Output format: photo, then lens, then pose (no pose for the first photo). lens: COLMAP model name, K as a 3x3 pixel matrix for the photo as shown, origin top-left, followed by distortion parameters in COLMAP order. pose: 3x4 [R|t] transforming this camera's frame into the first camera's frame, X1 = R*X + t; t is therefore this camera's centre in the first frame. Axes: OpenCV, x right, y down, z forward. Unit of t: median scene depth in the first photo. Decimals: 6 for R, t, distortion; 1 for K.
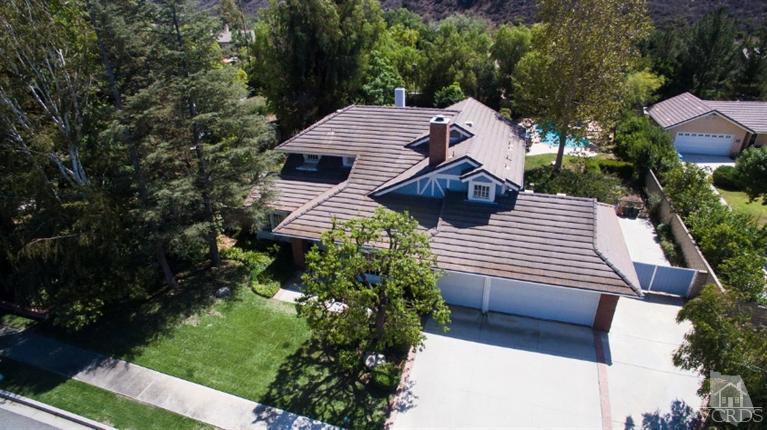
lens RADIAL K [[446.6, 0, 383.5], [0, 446.6, 215.0], [0, 0, 1]] dist [-0.129066, 0.087088]
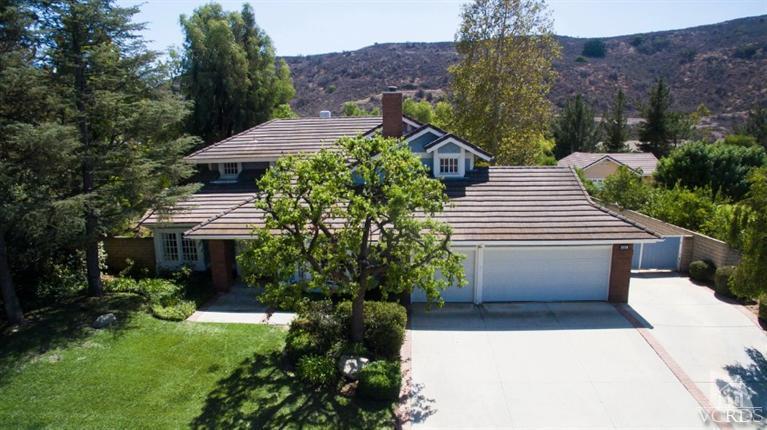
lens RADIAL K [[446.6, 0, 383.5], [0, 446.6, 215.0], [0, 0, 1]] dist [-0.129066, 0.087088]
pose [[0.966940, -0.040338, 0.251795, -0.135690], [0.111111, 0.955396, -0.273631, 0.290316], [-0.229526, 0.292562, 0.928292, 0.293913]]
